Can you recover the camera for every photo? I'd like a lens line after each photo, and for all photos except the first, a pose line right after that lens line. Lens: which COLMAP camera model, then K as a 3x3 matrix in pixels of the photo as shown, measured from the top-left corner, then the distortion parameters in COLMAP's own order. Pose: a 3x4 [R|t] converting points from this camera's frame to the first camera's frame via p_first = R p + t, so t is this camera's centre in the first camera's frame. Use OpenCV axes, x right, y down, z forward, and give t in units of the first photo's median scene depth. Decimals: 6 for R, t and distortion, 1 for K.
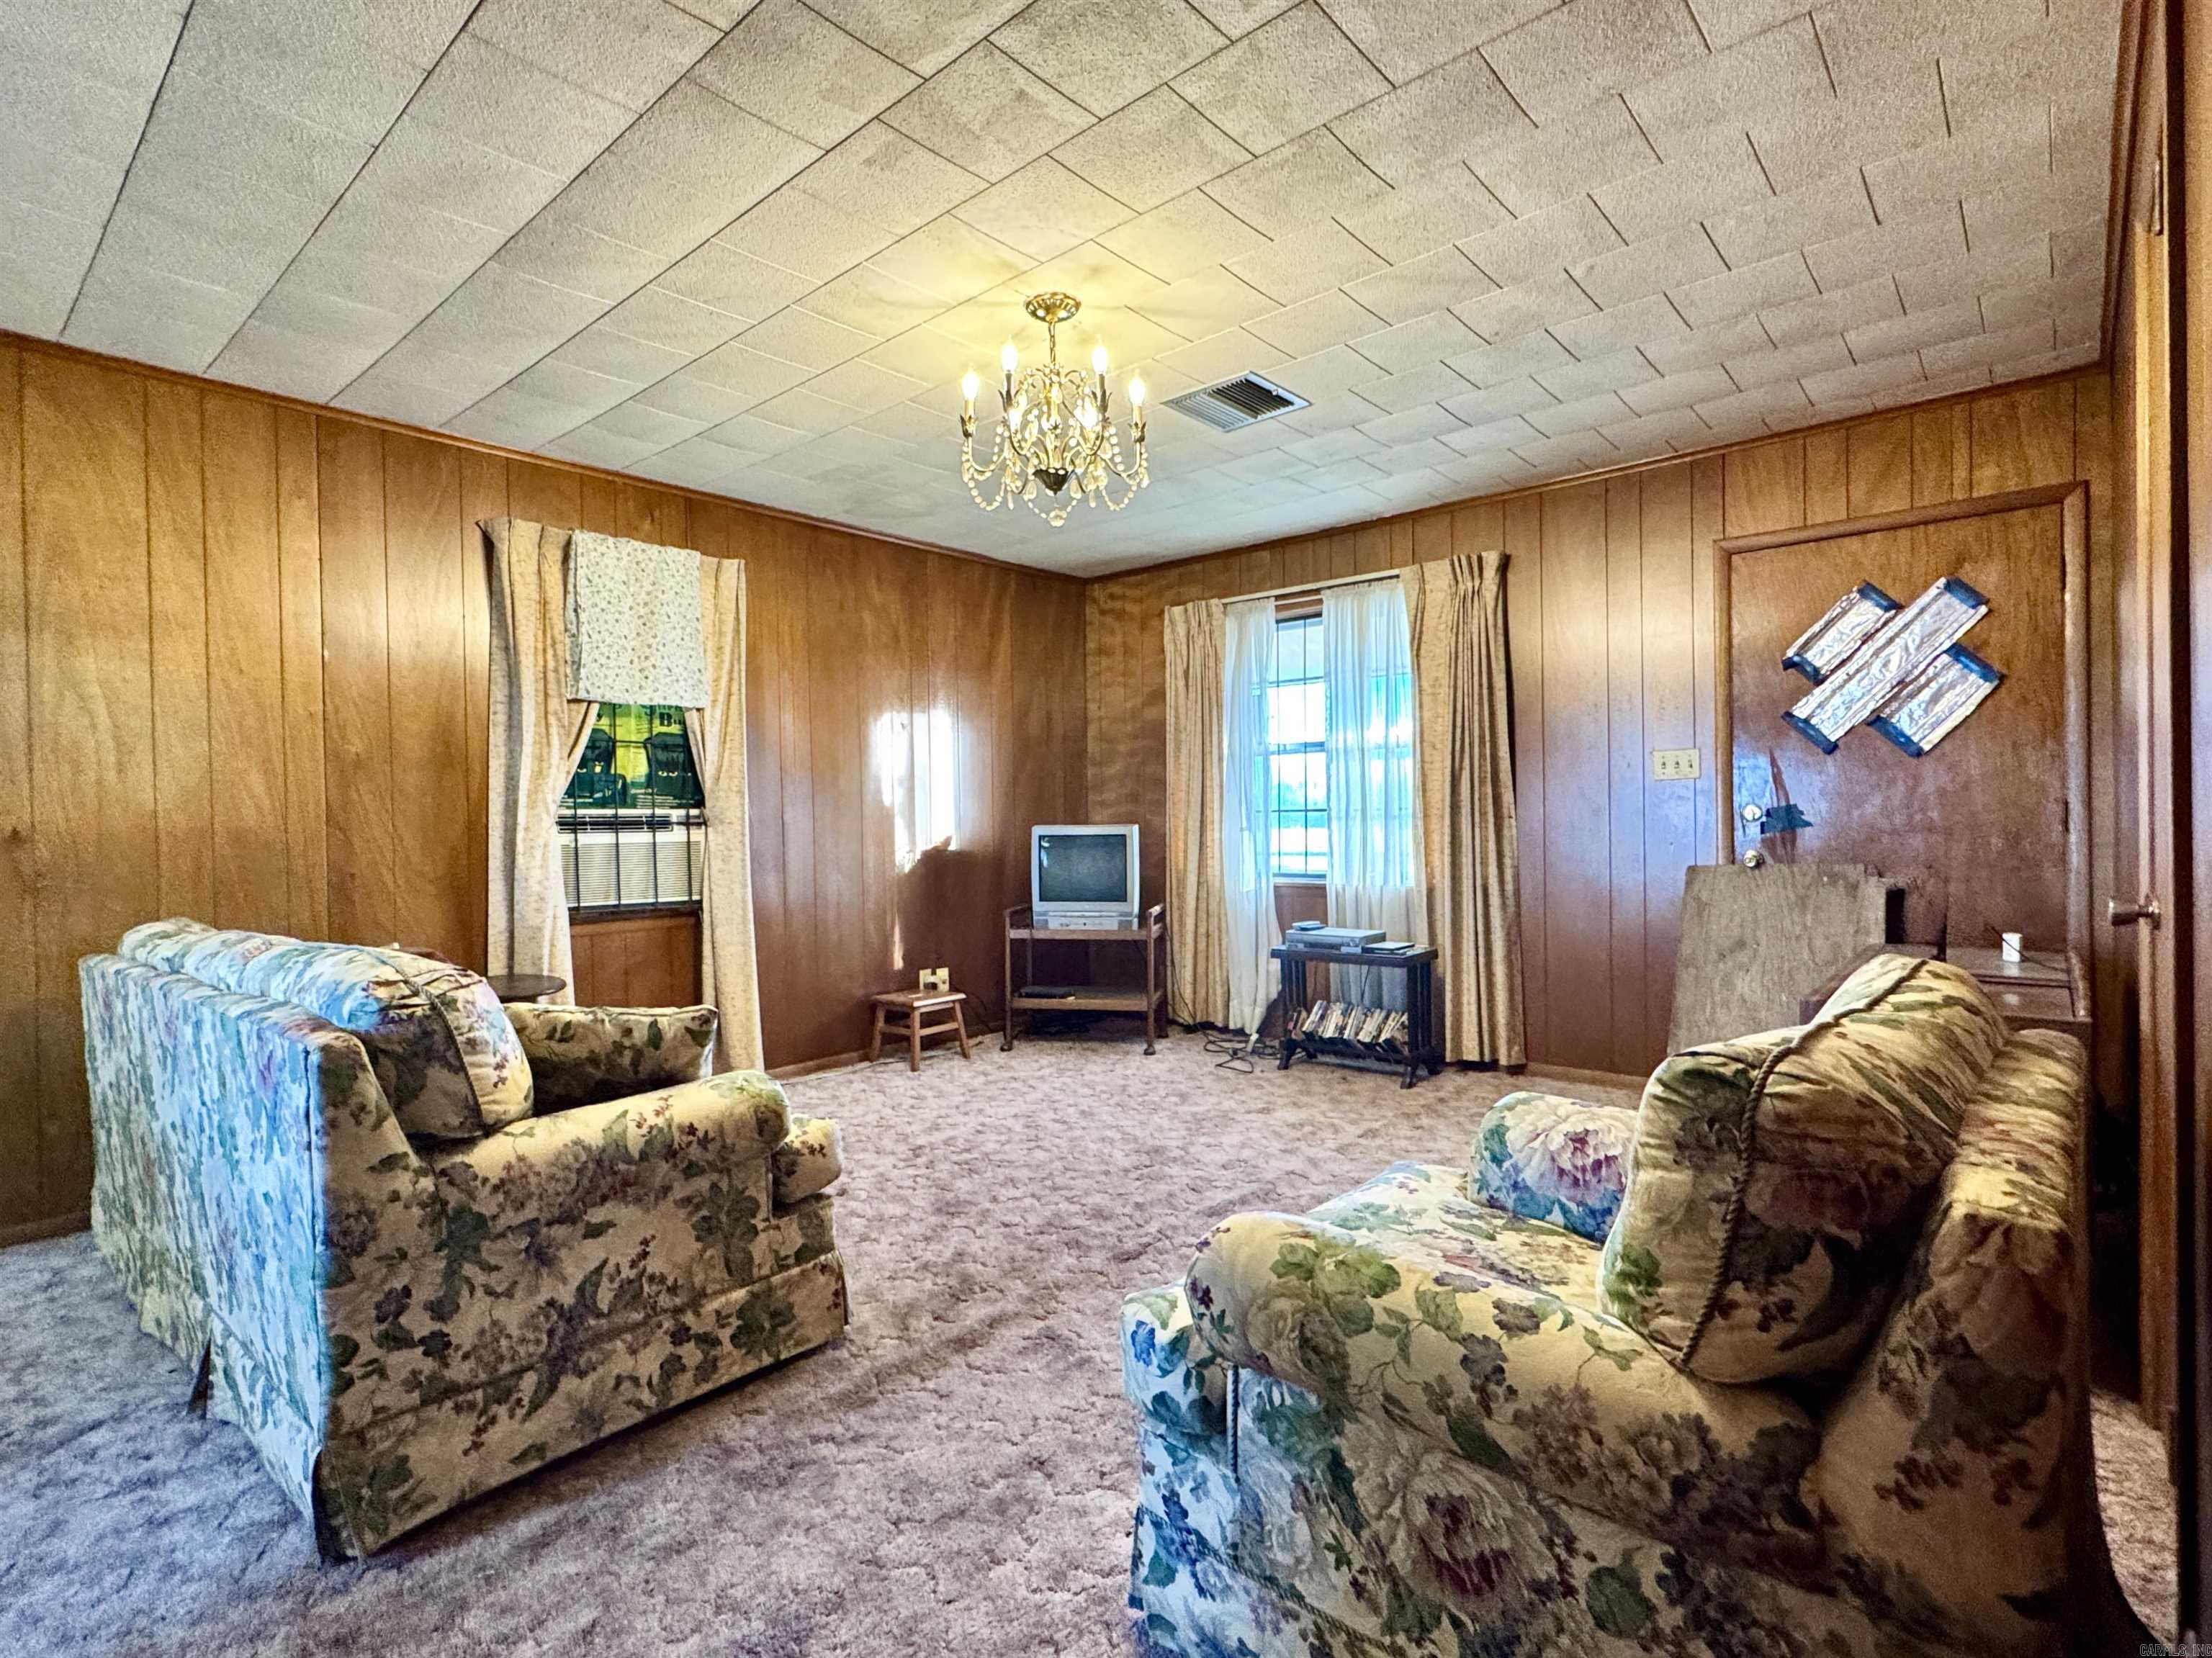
lens RADIAL K [[1095.2, 0, 1112.8], [0, 1095.2, 832.2], [0, 0, 1]] dist [-0.000191, 0.000115]
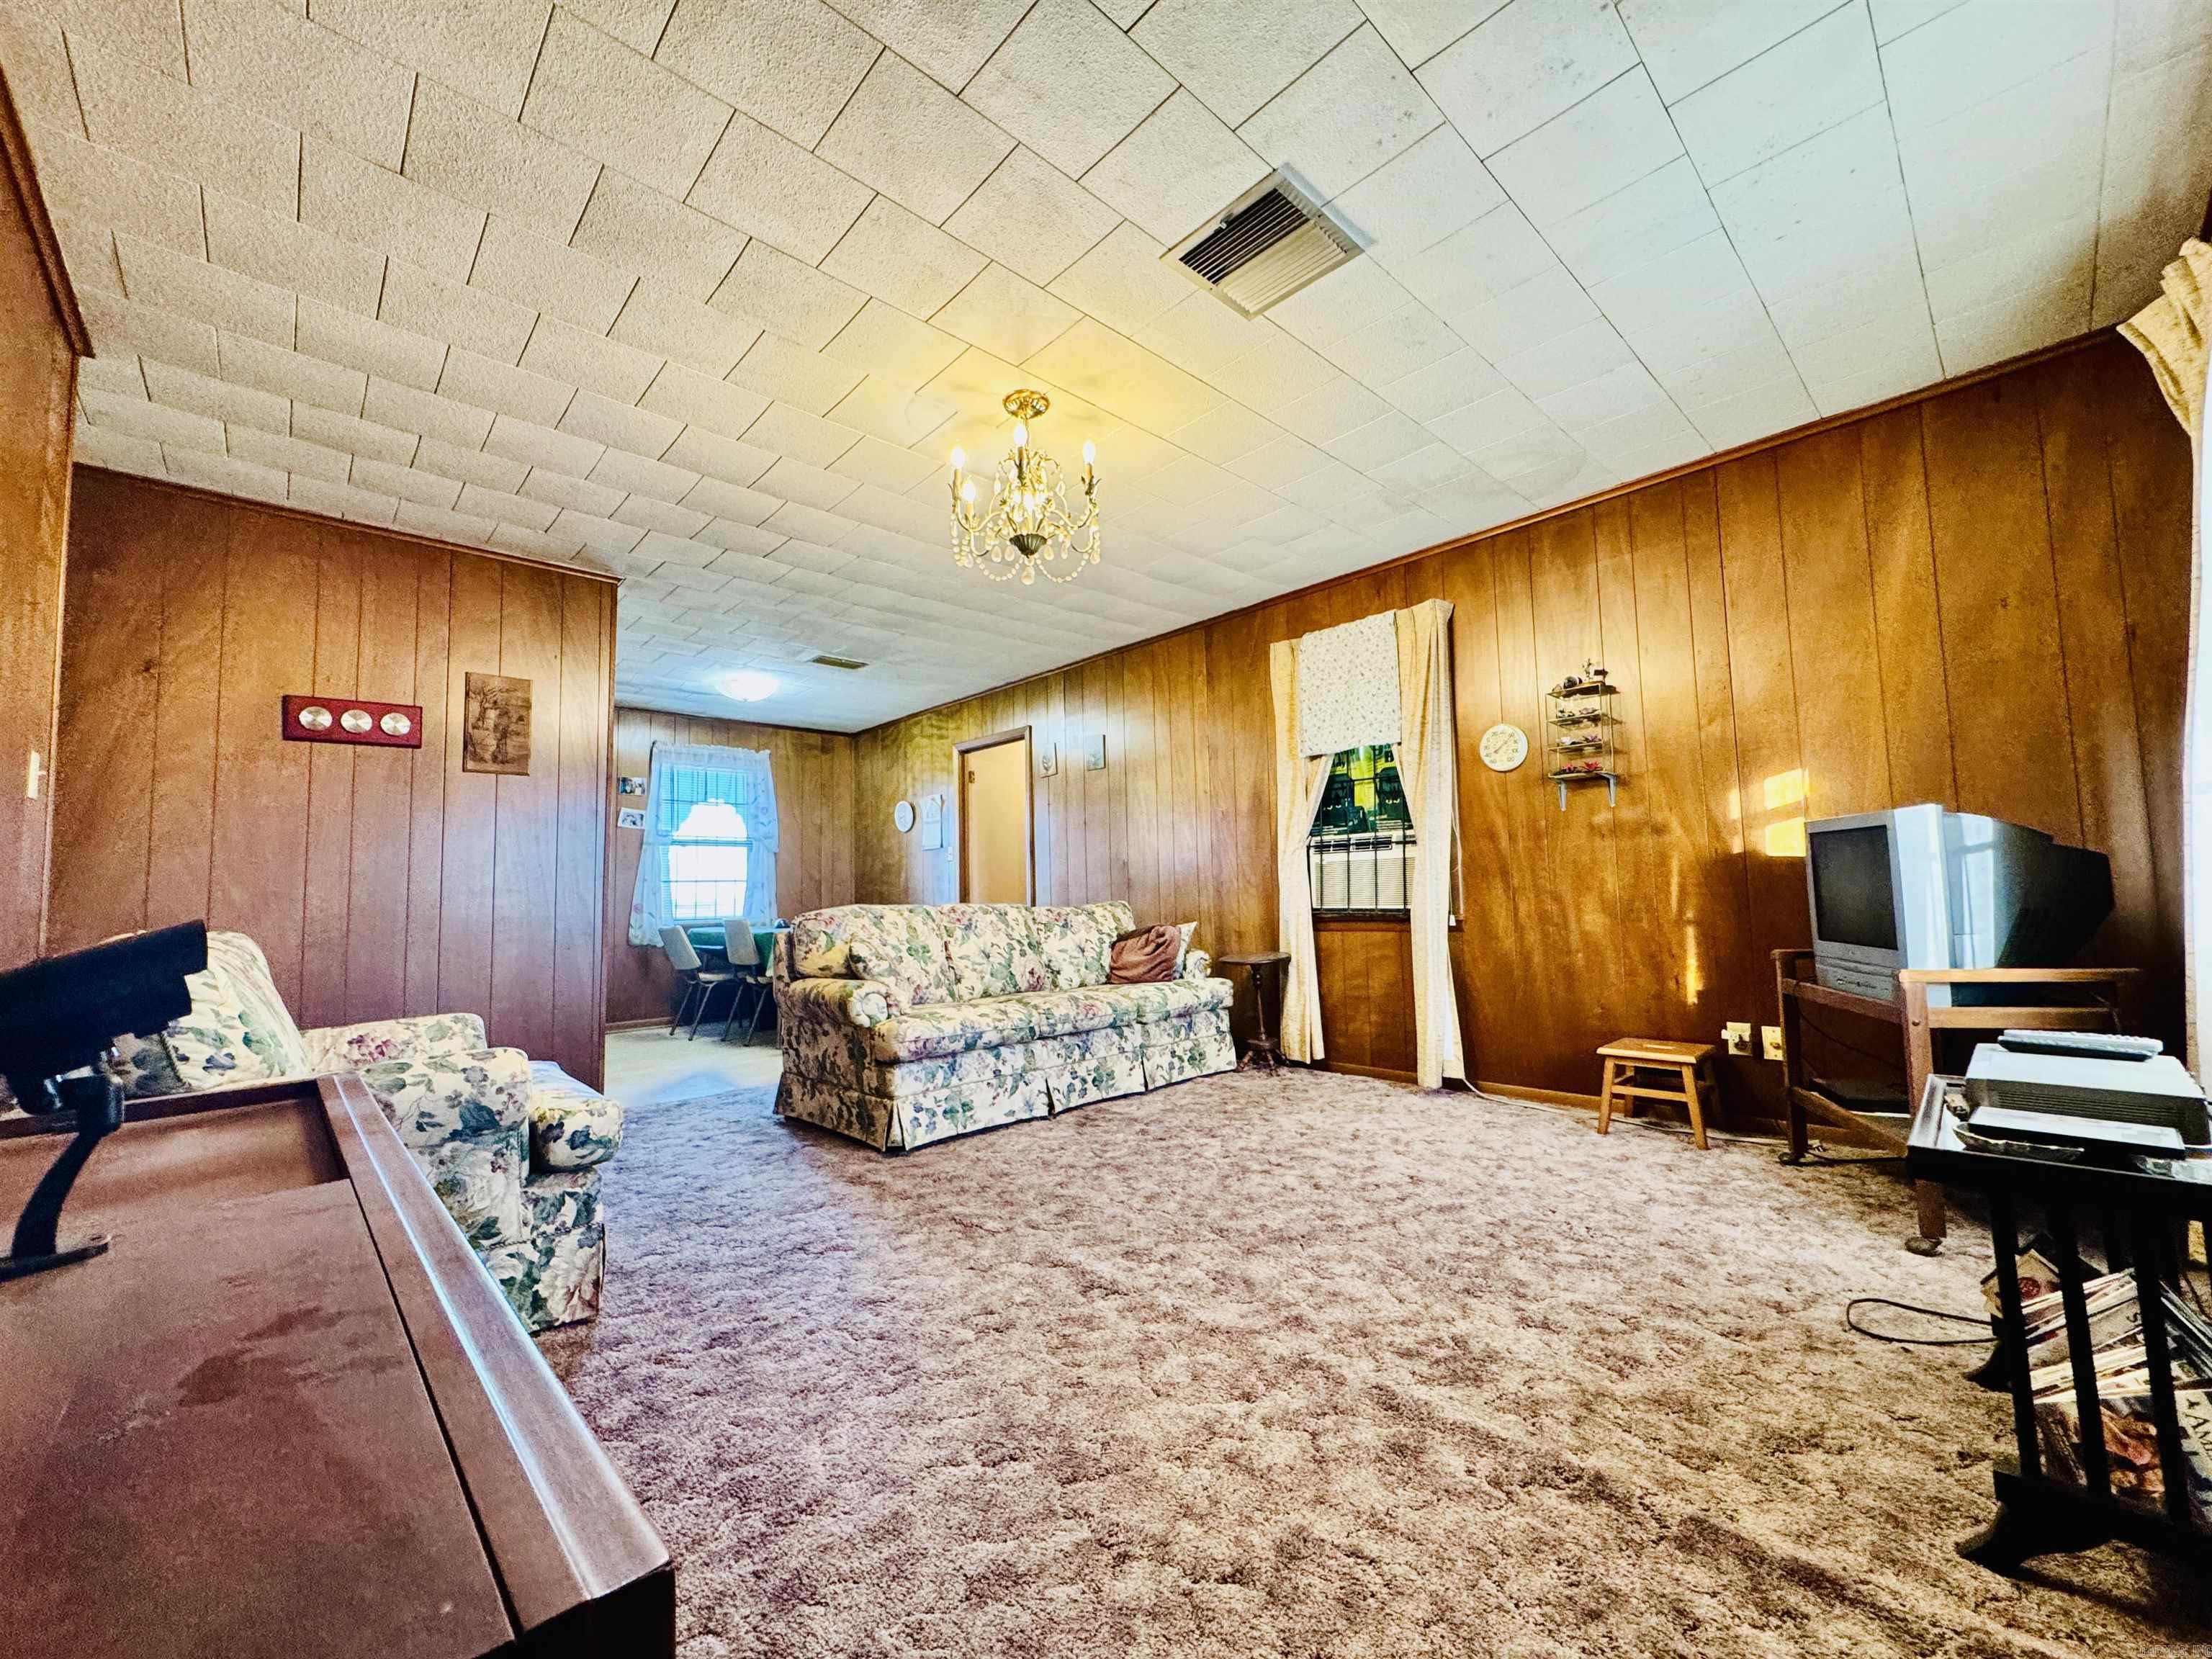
lens RADIAL K [[886.1, 0, 1104.6], [0, 886.1, 829.1], [0, 0, 1]] dist [-0.009759, -0.000215]
pose [[-0.105292, -0.055178, -0.992909, 0.601103], [0.019636, 0.998149, -0.057552, 0.027039], [0.994247, -0.025557, -0.104013, 0.815856]]
